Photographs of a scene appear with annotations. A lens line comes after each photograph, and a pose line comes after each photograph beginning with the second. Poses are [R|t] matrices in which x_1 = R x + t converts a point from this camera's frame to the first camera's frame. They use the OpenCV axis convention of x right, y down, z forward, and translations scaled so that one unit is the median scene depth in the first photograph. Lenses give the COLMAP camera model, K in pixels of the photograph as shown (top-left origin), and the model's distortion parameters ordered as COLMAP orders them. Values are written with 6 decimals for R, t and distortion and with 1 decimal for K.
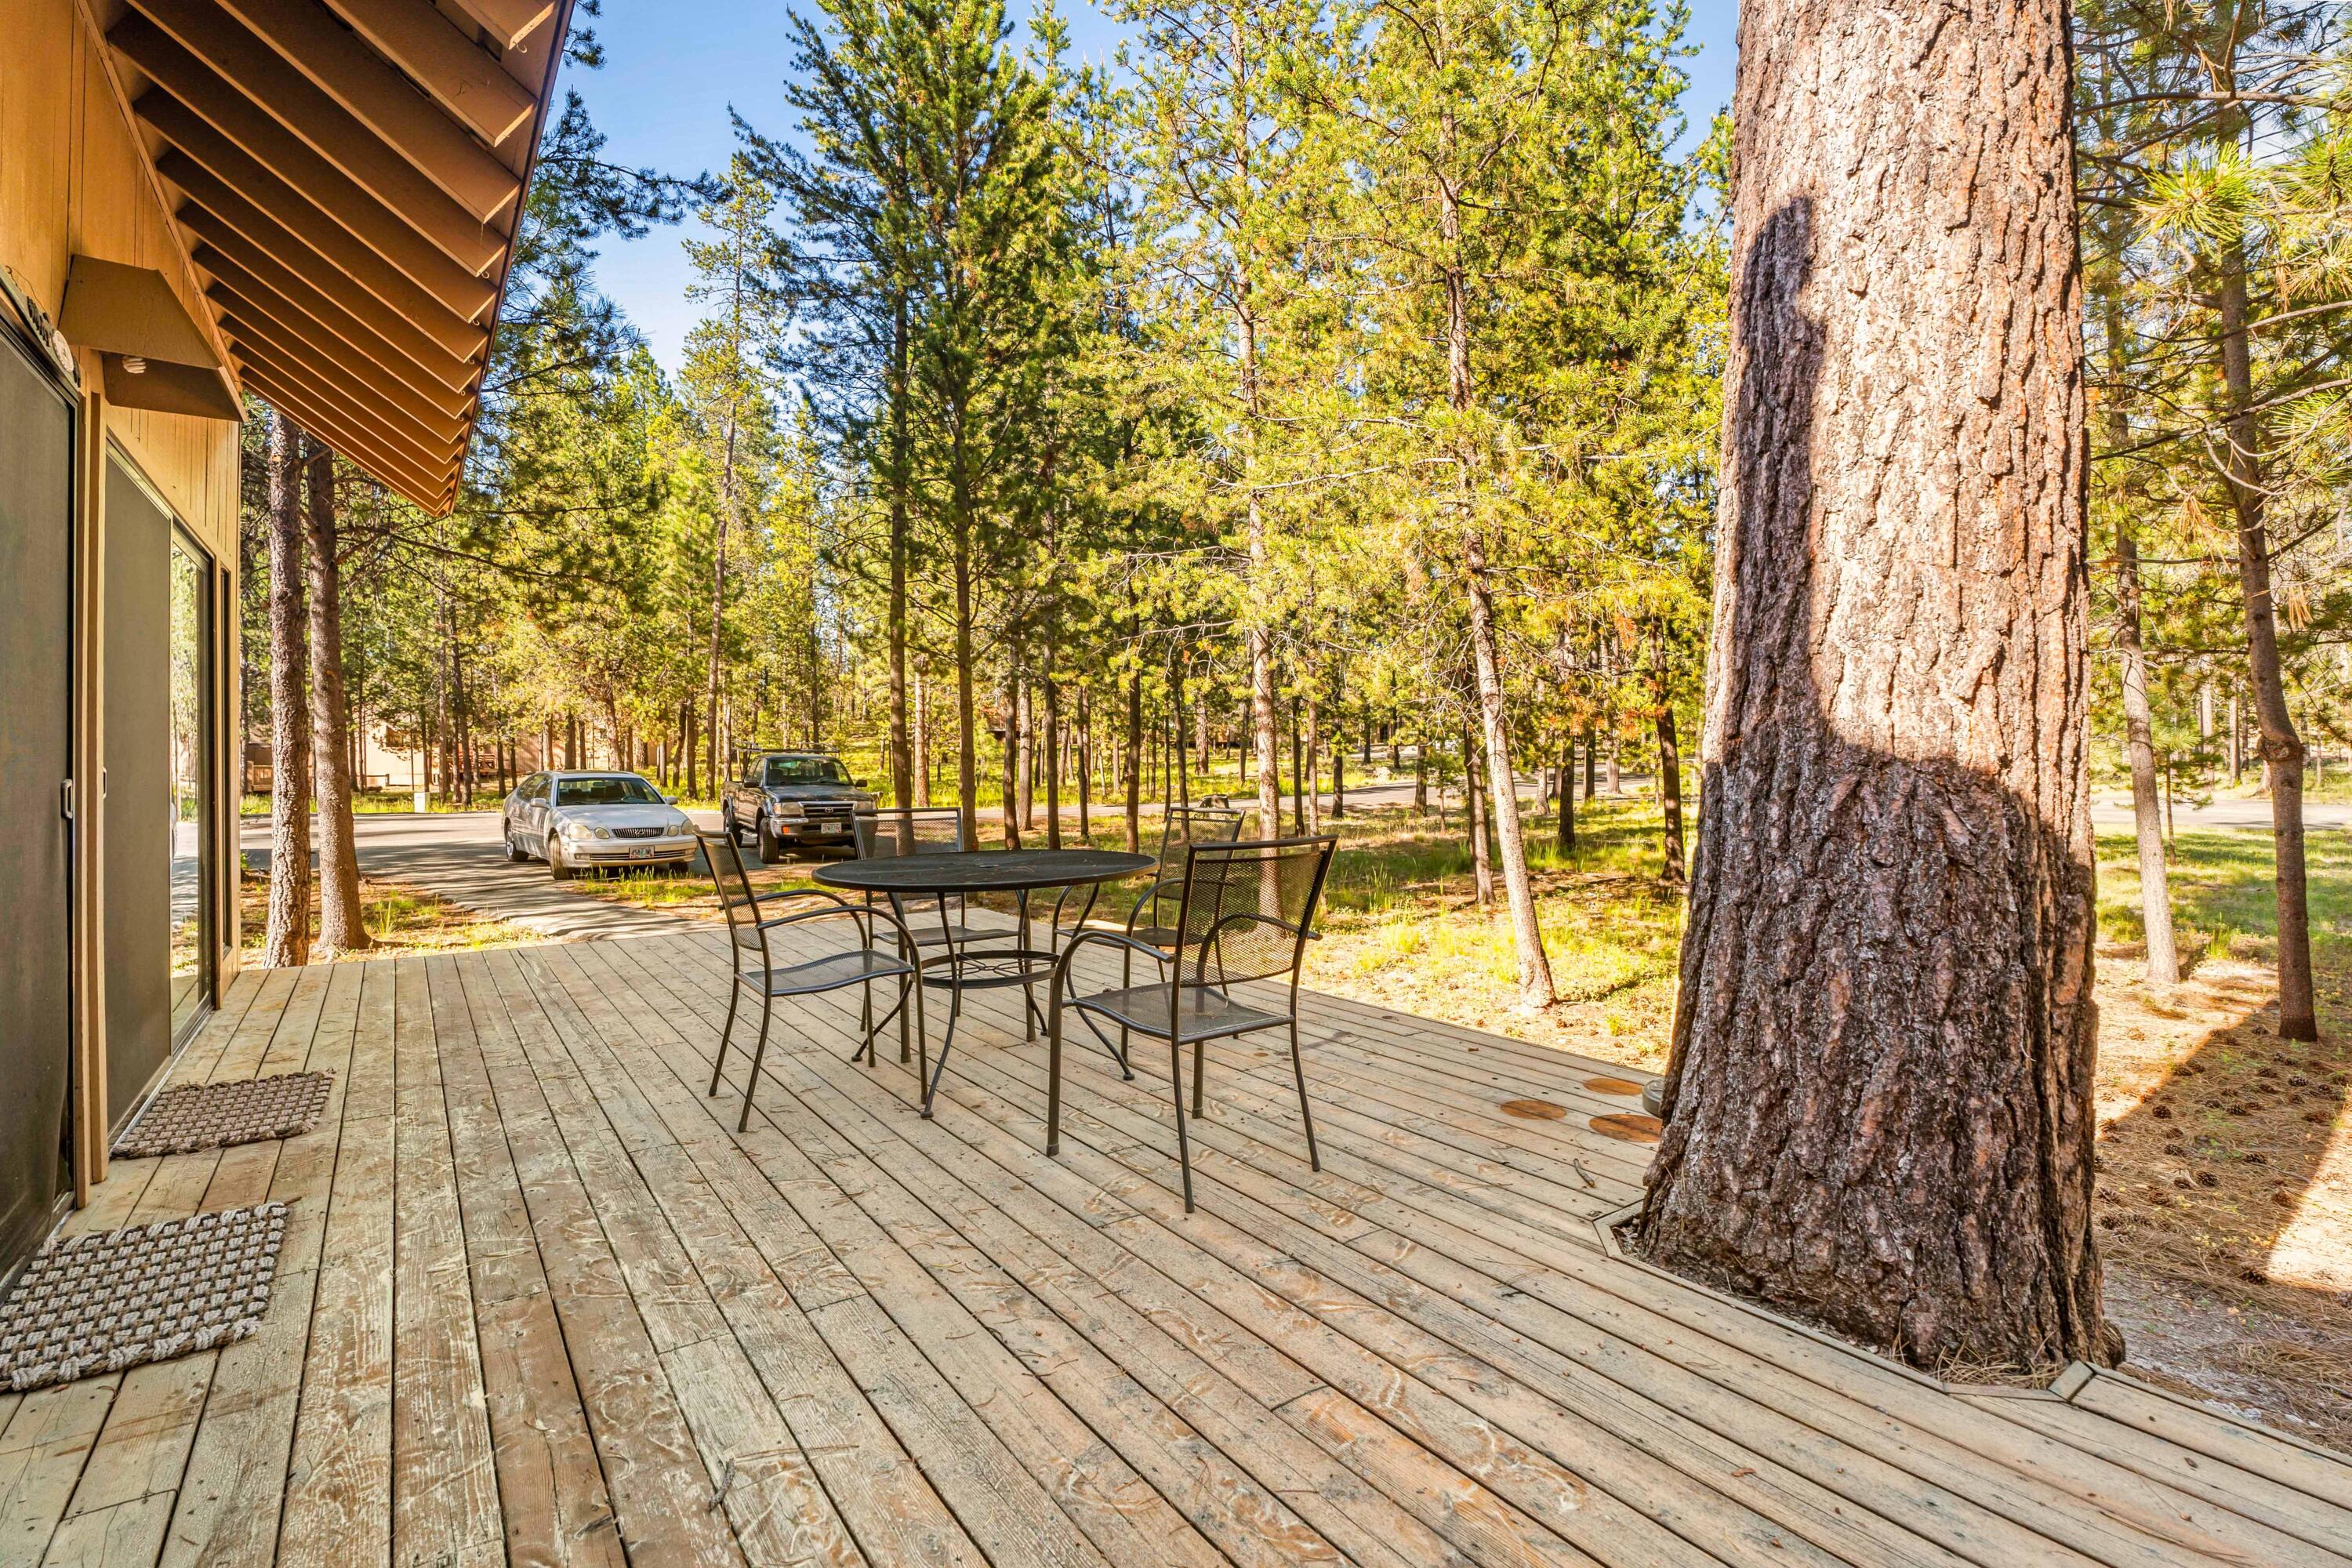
lens RADIAL K [[1122.0, 0, 1173.6], [0, 1122.0, 741.3], [0, 0, 1]] dist [-0.013428, -0.000389]
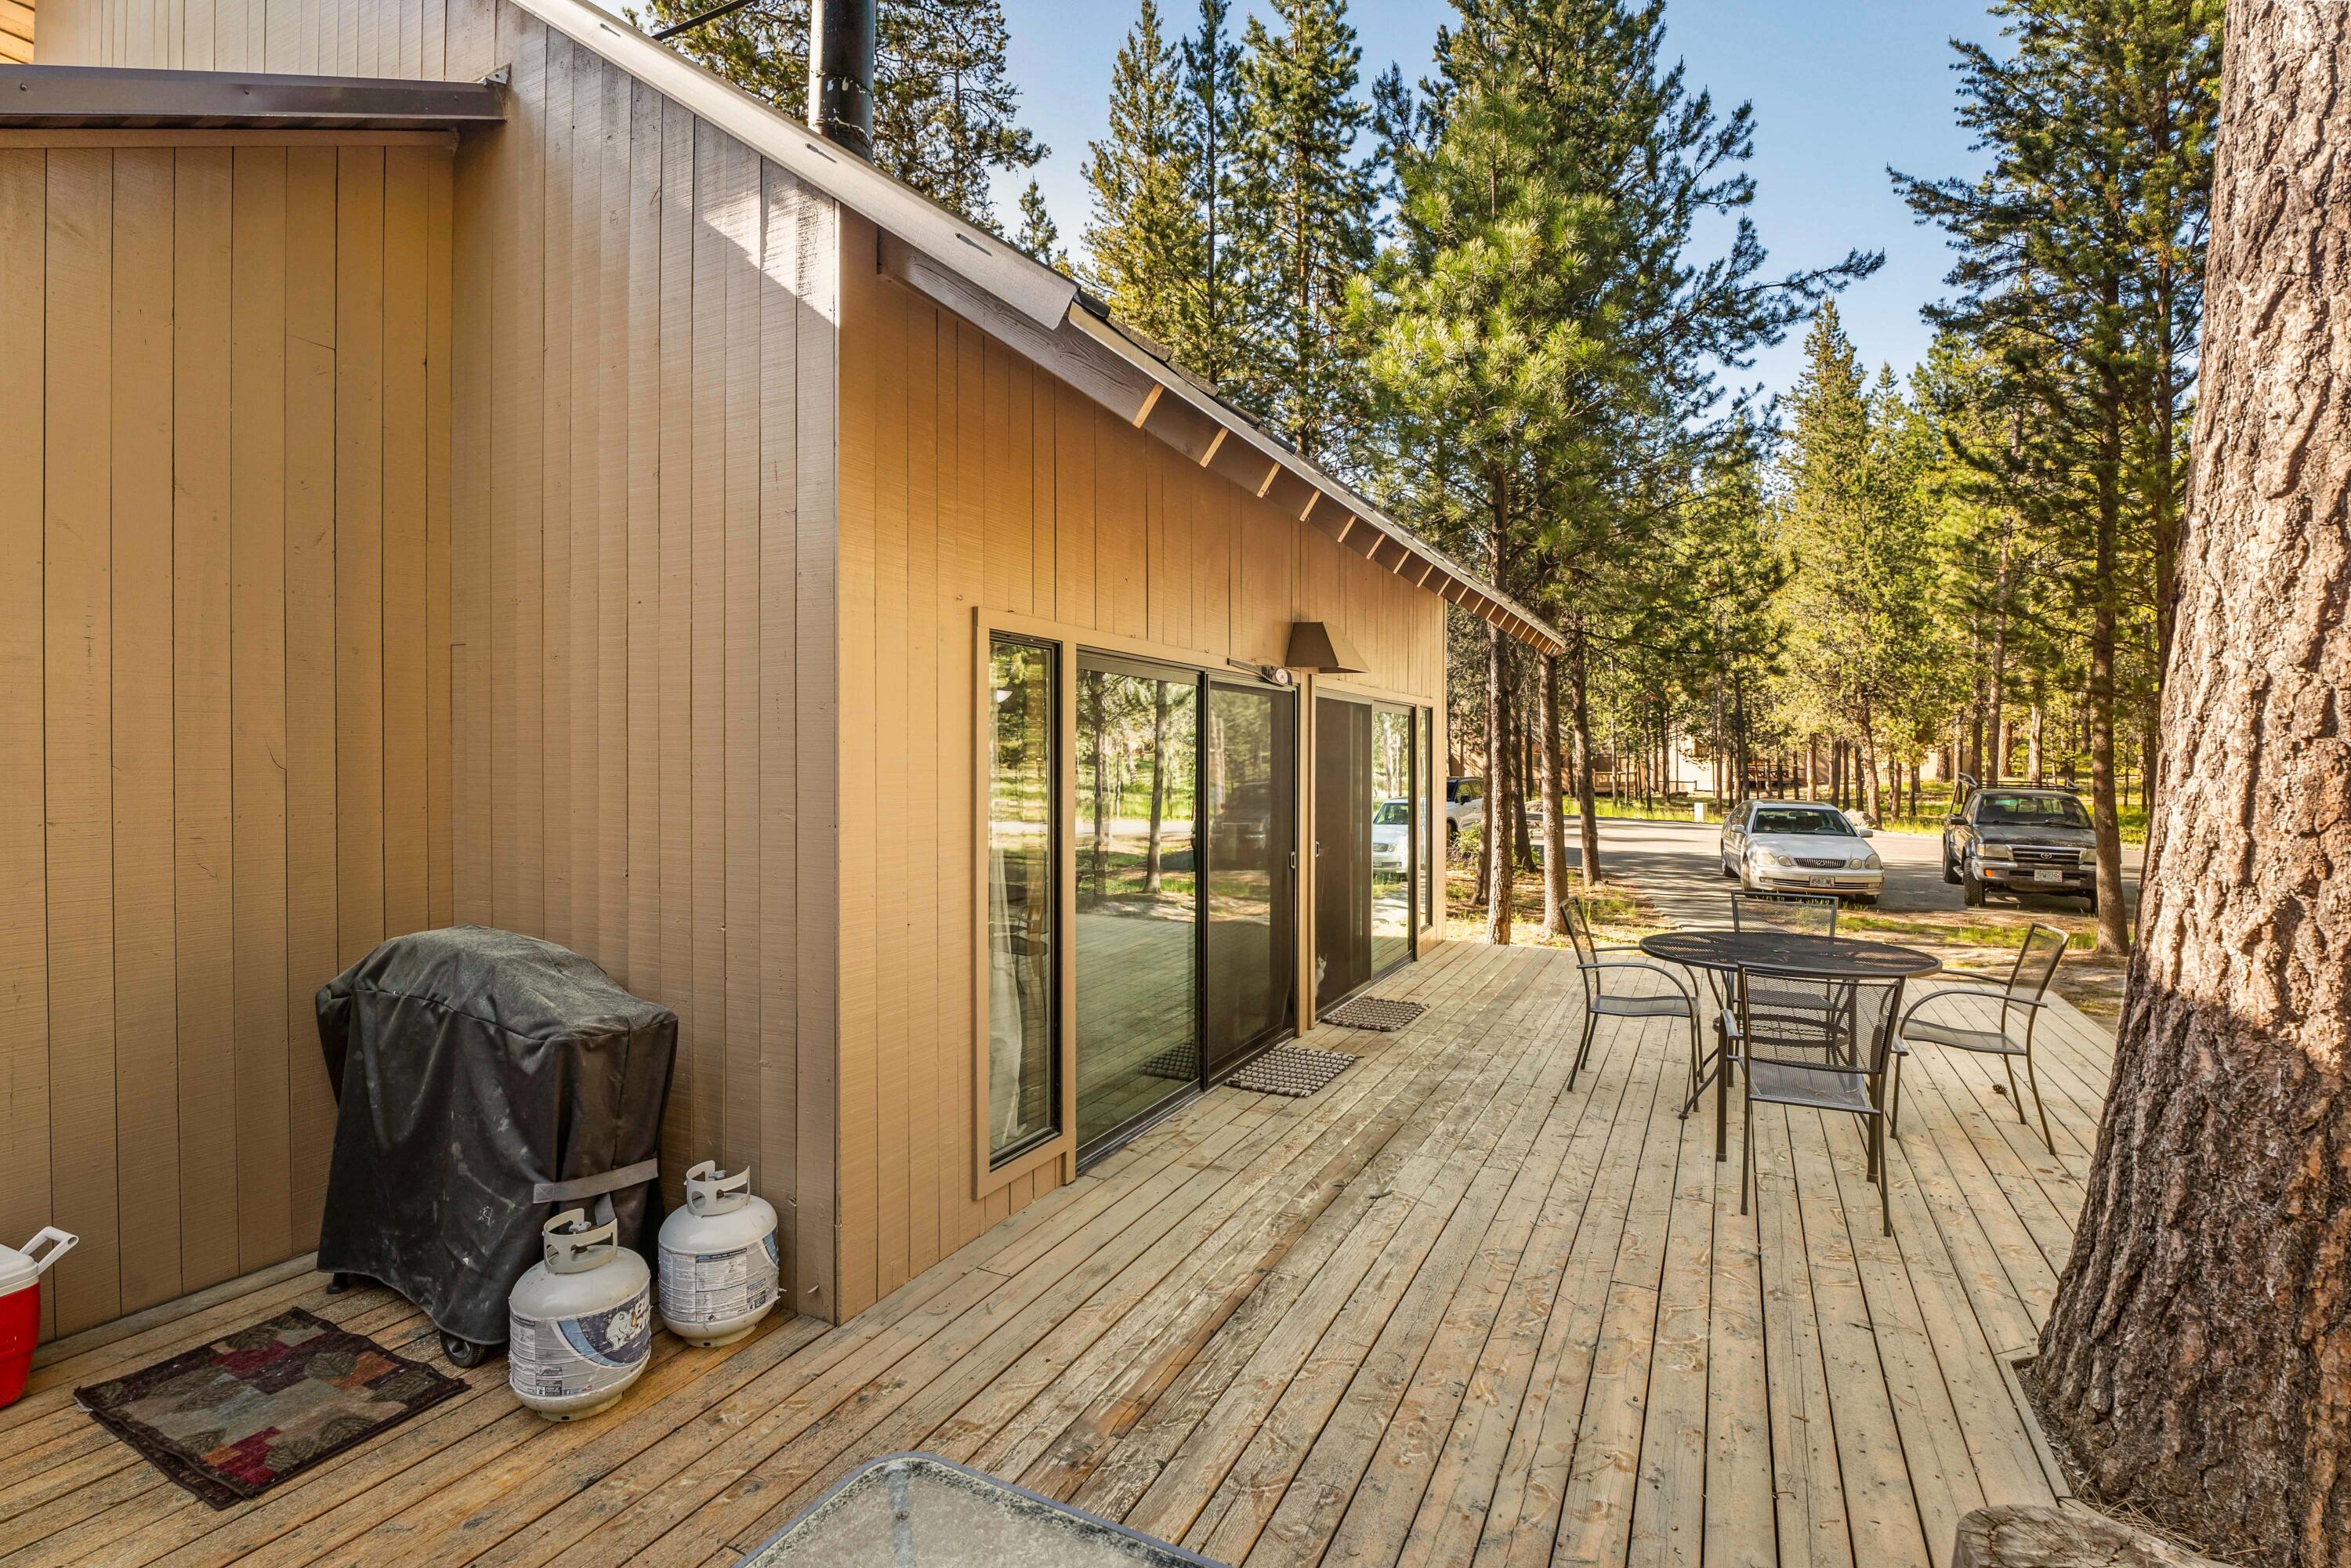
lens RADIAL K [[1108.6, 0, 1171.8], [0, 1108.6, 765.6], [0, 0, 1]] dist [-0.009167, 0.000530]
pose [[0.475384, 0.016263, -0.879628, 0.259464], [0.000580, 0.999823, 0.018799, -0.053314], [0.879778, -0.009447, 0.475291, -0.092529]]
